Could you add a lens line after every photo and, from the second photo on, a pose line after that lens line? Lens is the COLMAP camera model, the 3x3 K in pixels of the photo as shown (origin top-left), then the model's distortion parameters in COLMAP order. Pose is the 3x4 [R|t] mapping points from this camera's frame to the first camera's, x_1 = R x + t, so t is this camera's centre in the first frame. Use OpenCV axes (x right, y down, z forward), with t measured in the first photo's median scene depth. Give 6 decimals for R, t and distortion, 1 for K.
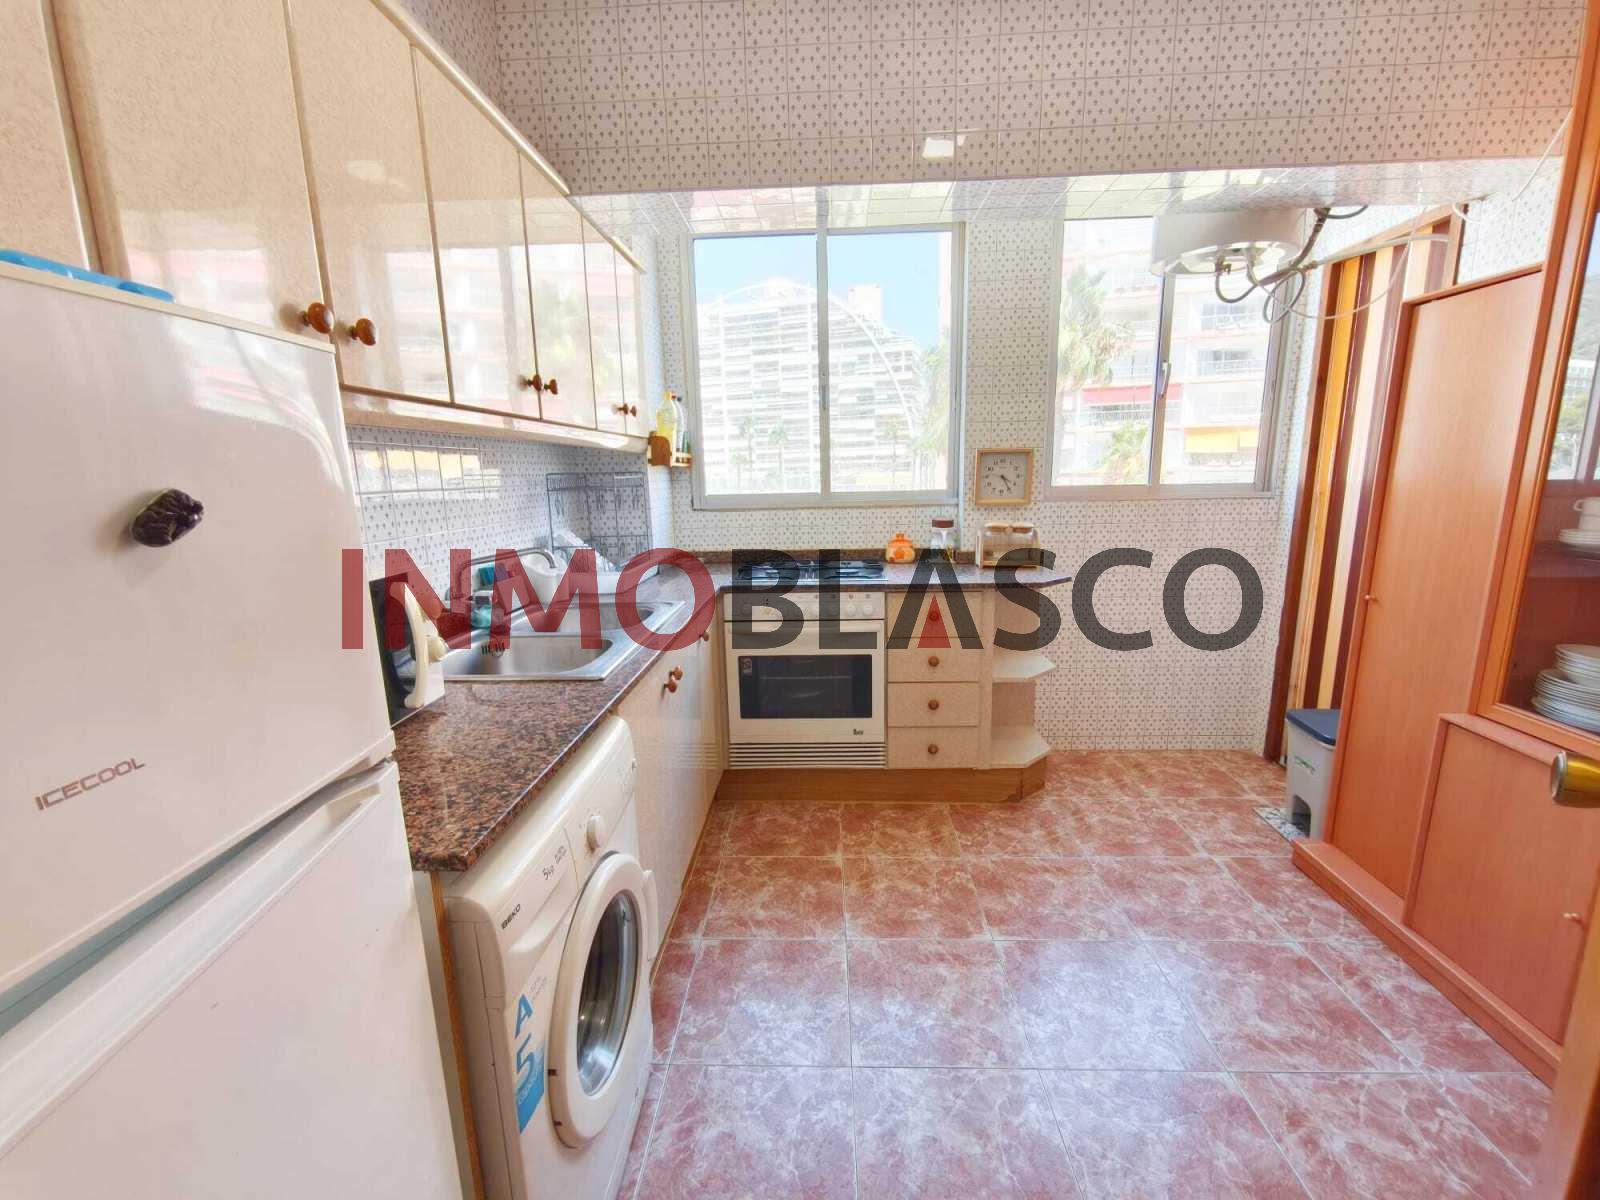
lens RADIAL K [[683.0, 0, 800.0], [0, 683.0, 600.0], [0, 0, 1]] dist [0.003115, 0.000199]
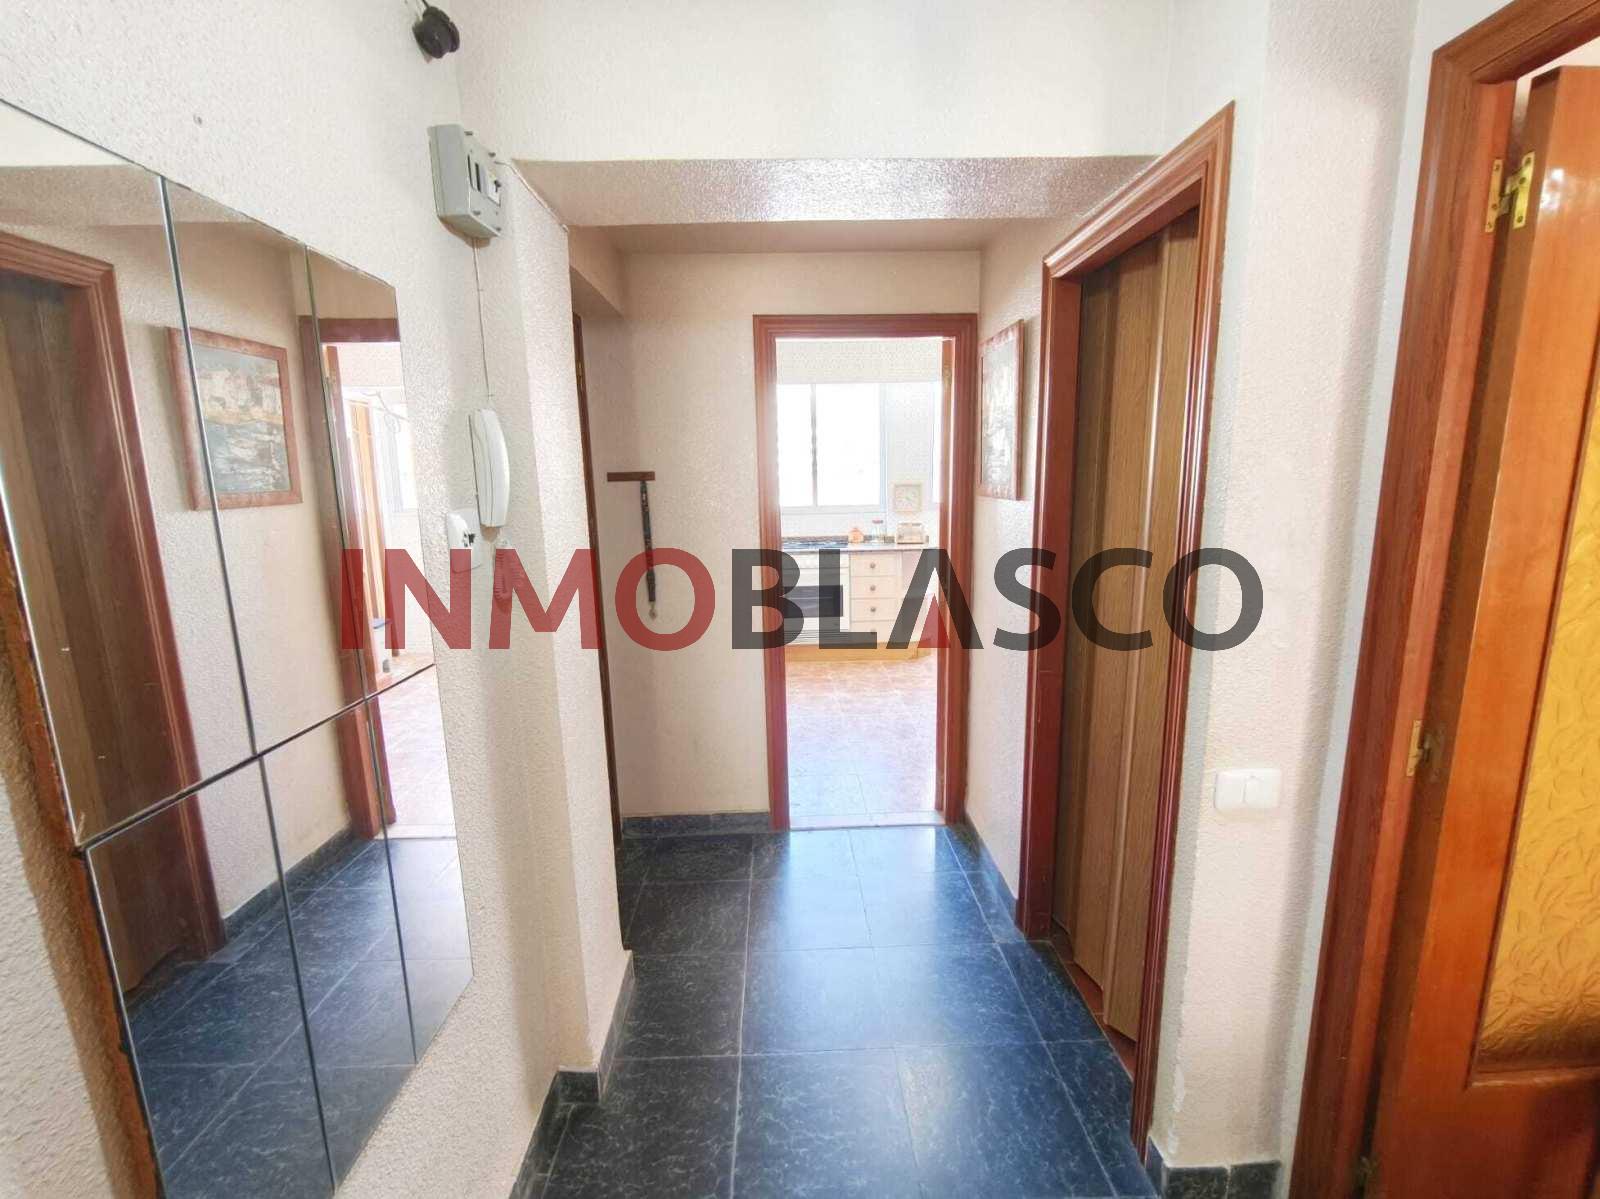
lens RADIAL K [[735.0, 0, 800.0], [0, 735.0, 599.5], [0, 0, 1]] dist [0.003035, 0.000754]
pose [[0.997304, -0.011474, 0.072473, -0.178854], [0.013006, 0.999701, -0.020700, 0.162892], [-0.072214, 0.021587, 0.997156, -1.155060]]
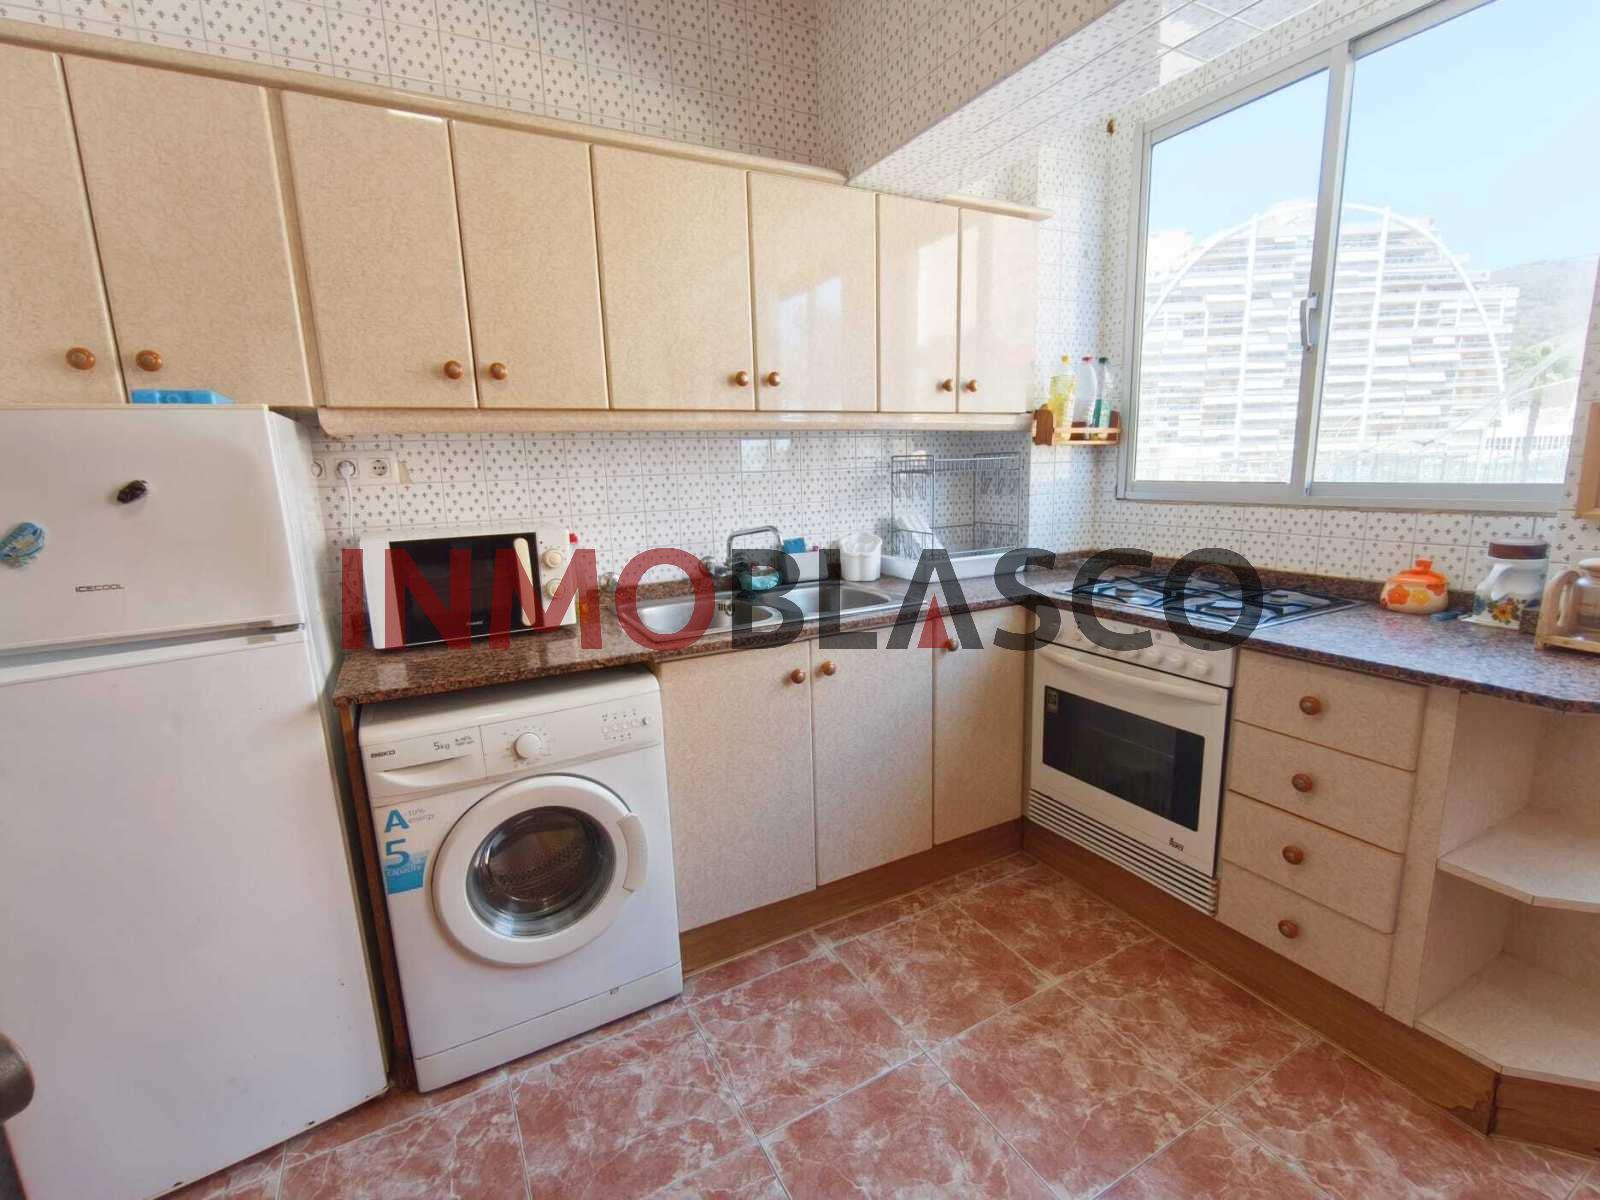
lens RADIAL K [[735.0, 0, 800.0], [0, 735.0, 600.0], [0, 0, 1]] dist [0.003035, 0.000754]
pose [[0.511325, 0.166848, -0.843035, 0.462994], [-0.144251, 0.983717, 0.107199, -0.065154], [0.847195, 0.066796, 0.527067, 0.293722]]
